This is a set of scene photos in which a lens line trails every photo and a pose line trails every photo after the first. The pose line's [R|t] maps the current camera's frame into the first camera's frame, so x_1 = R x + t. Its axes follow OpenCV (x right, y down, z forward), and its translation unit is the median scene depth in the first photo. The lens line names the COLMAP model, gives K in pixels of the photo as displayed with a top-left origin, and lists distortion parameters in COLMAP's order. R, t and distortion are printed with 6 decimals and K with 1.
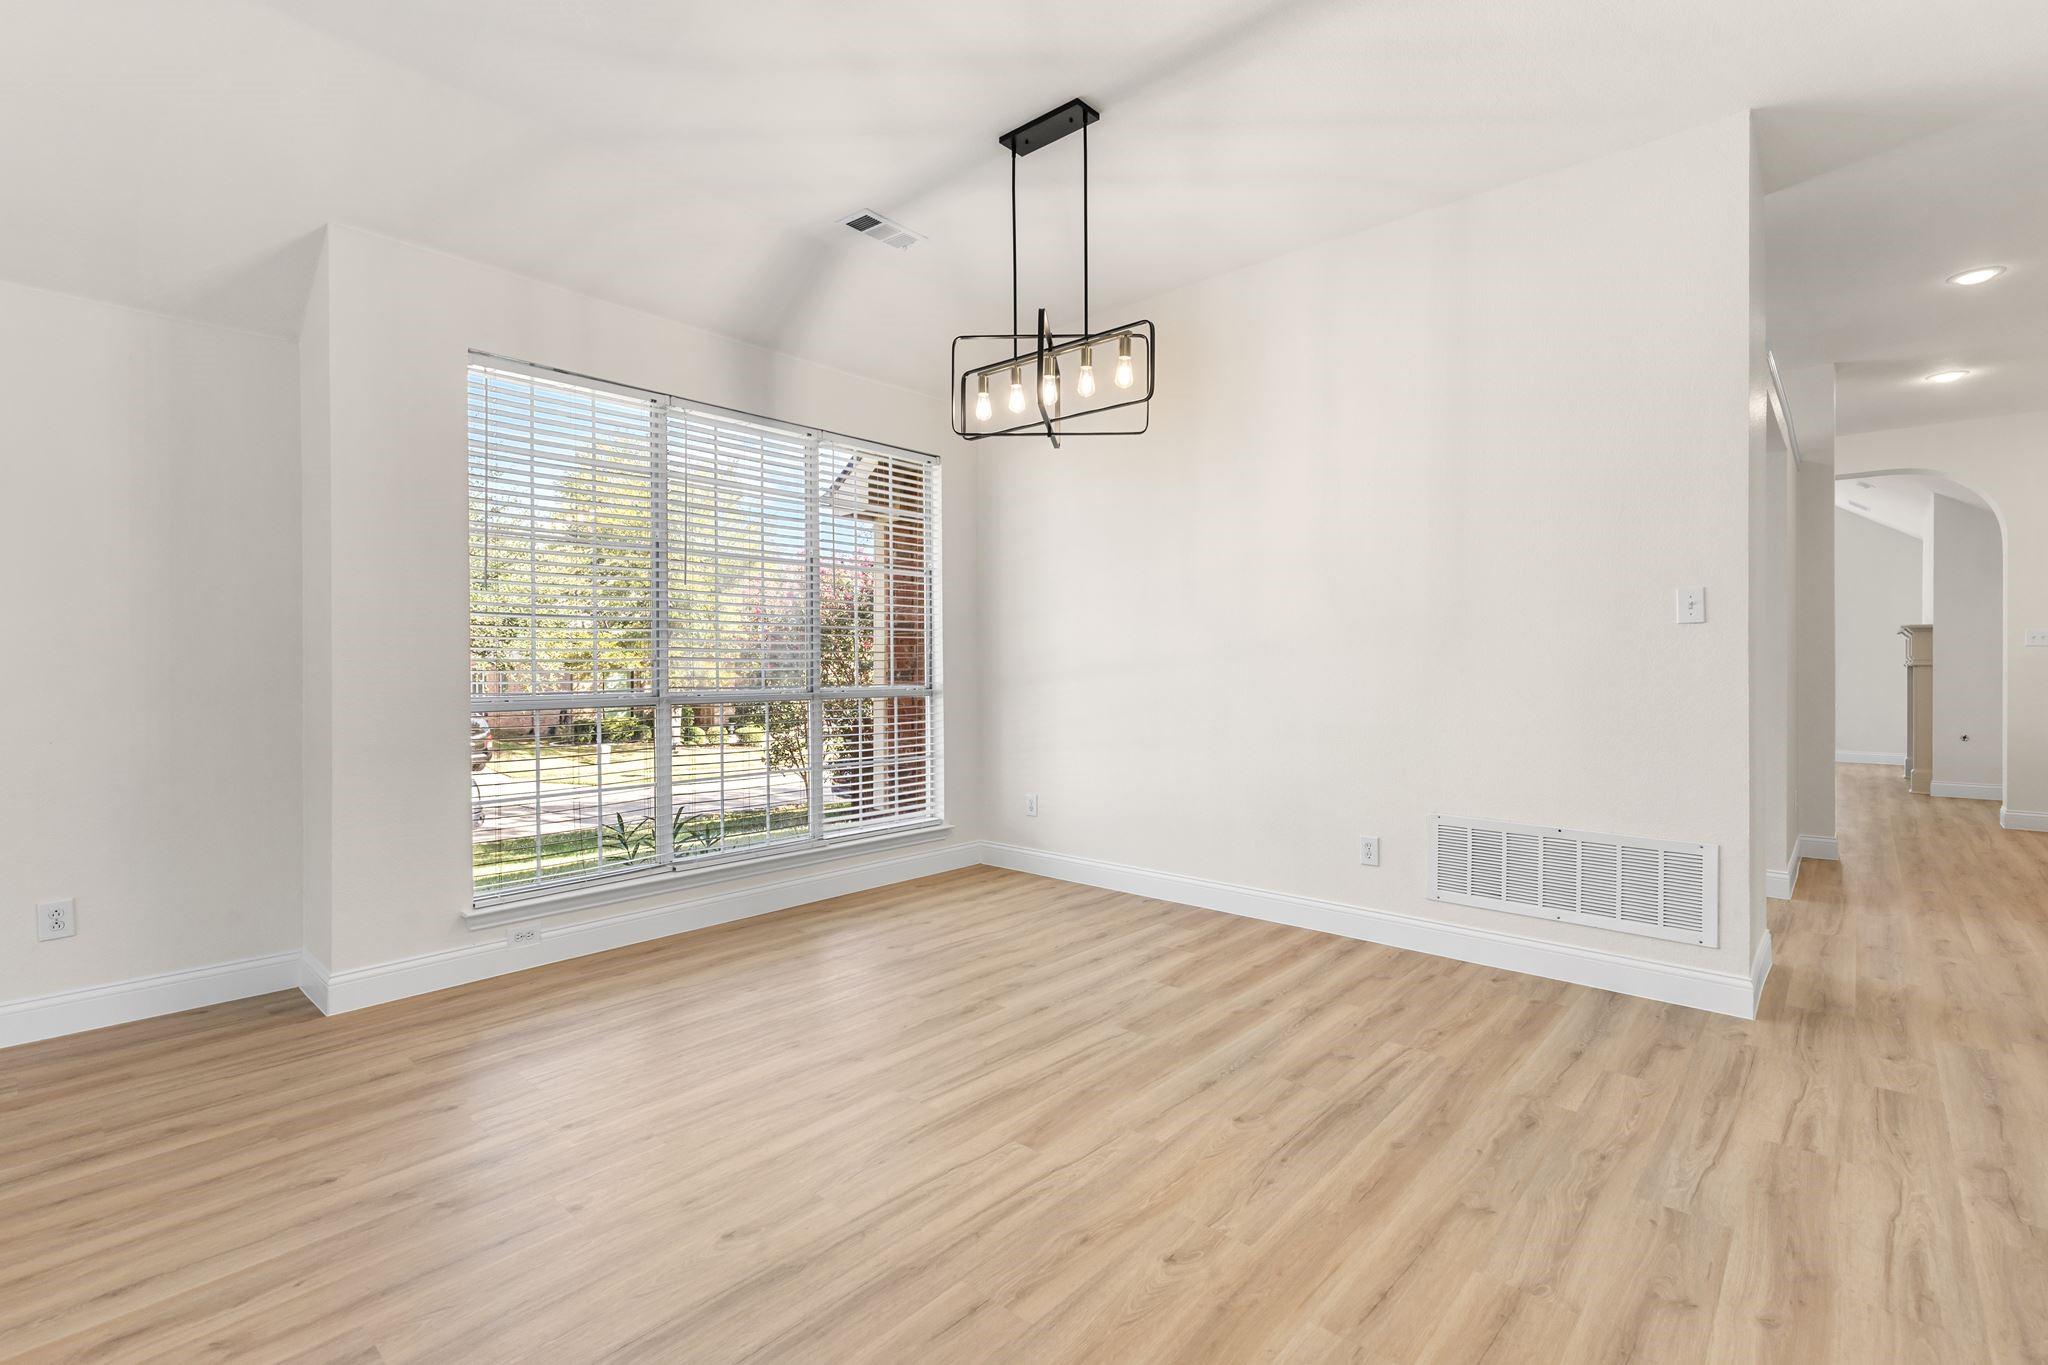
lens RADIAL K [[929.3, 0, 1021.8], [0, 929.3, 665.3], [0, 0, 1]] dist [0.008908, -0.001673]
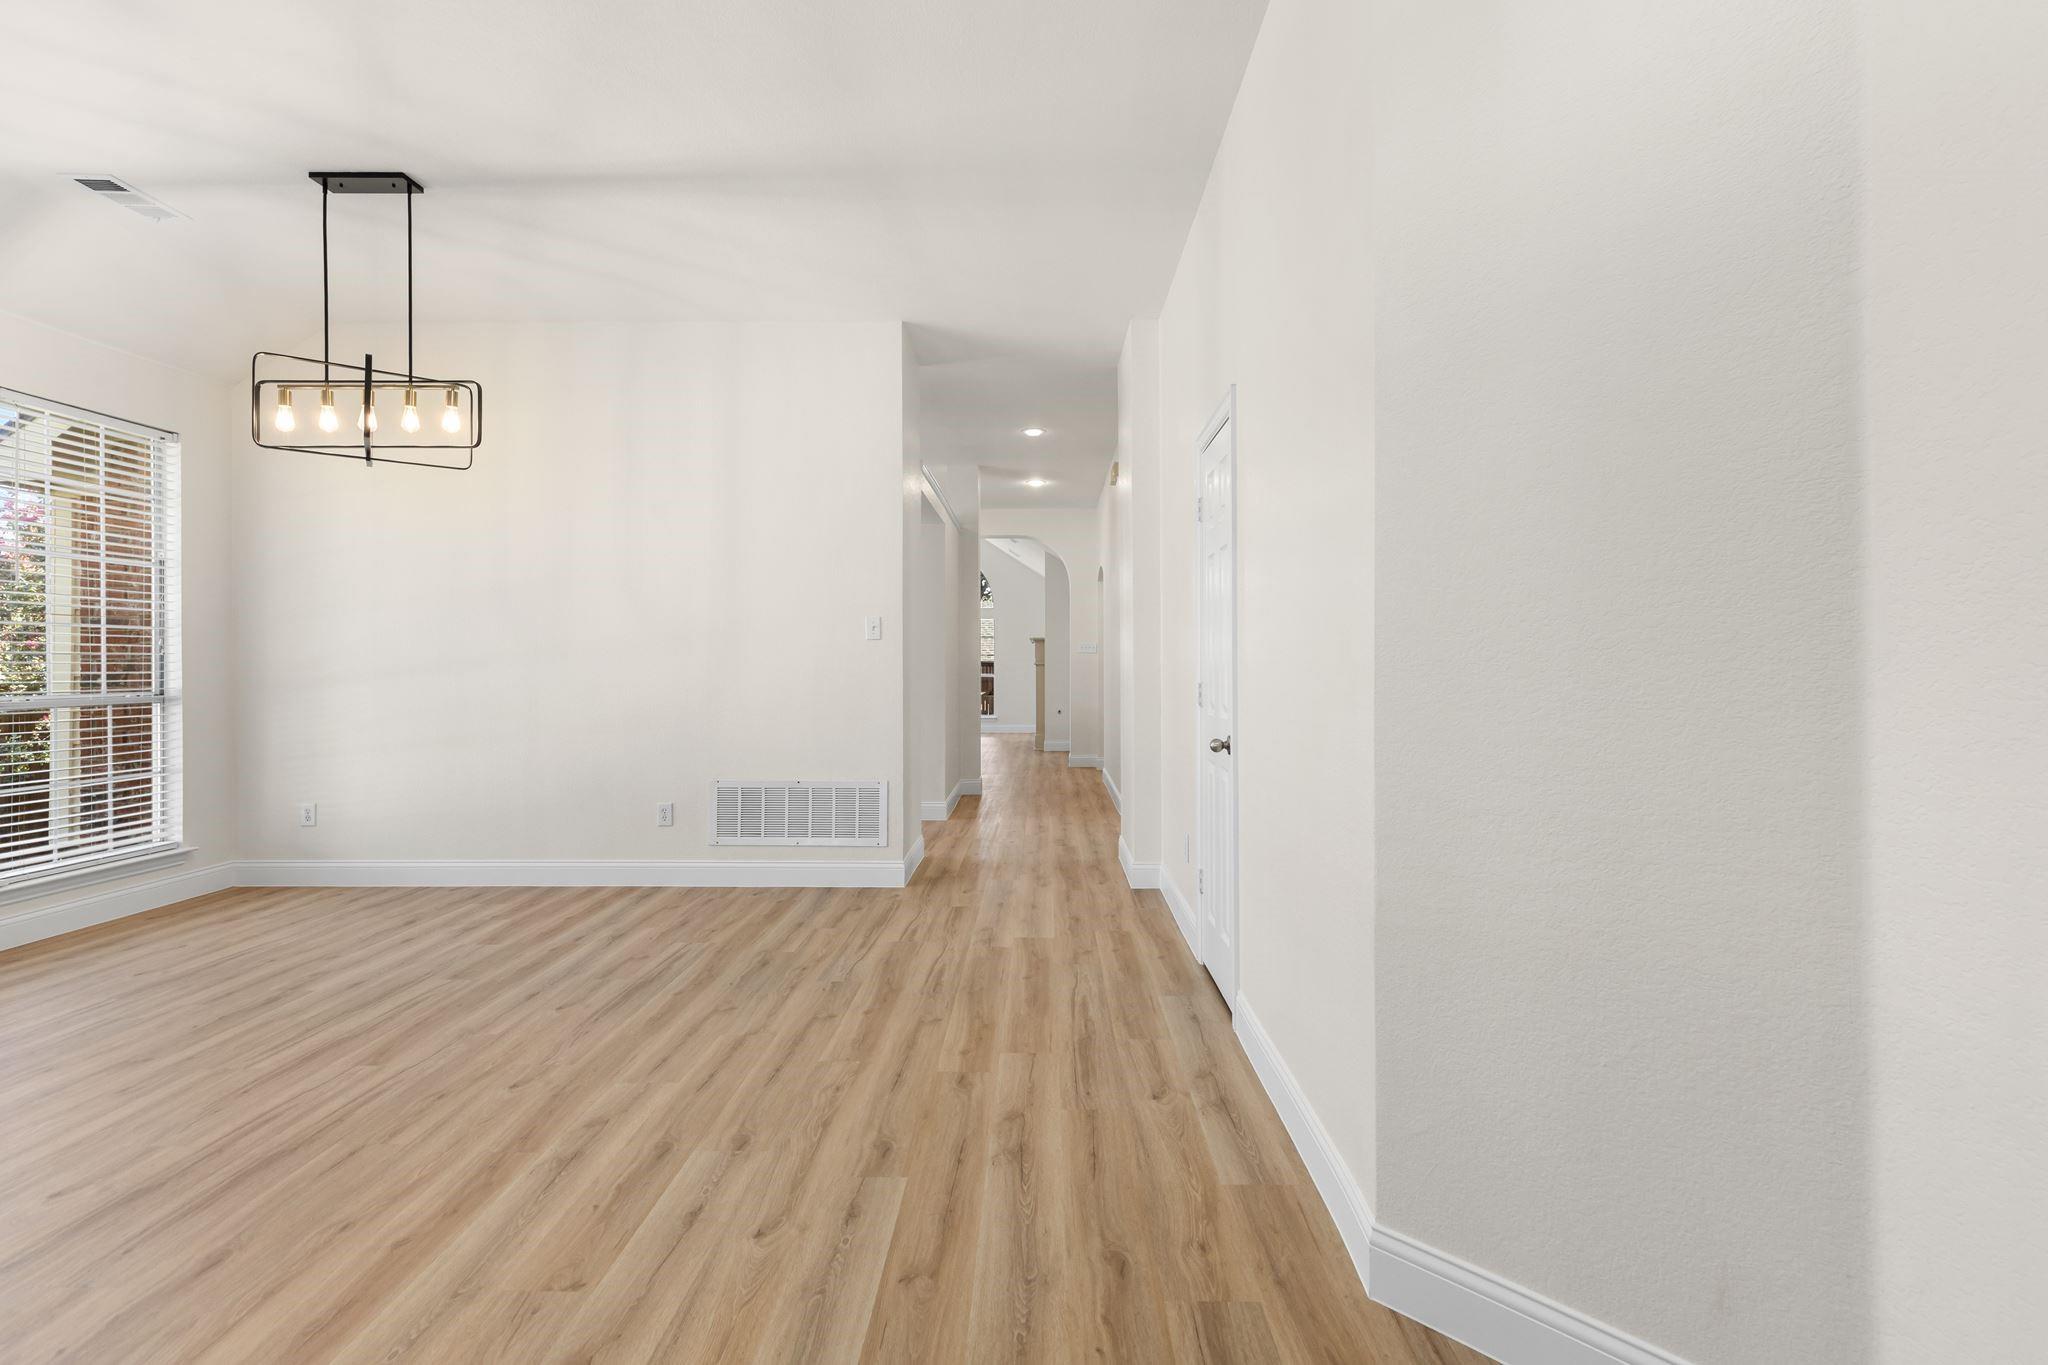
lens RADIAL K [[929.3, 0, 1035.7], [0, 929.3, 654.2], [0, 0, 1]] dist [0.008908, -0.001673]
pose [[0.747001, 0.005262, 0.664802, -0.109641], [0.001982, 0.999947, -0.010142, -0.004472], [-0.664820, 0.008893, 0.746950, -0.335971]]
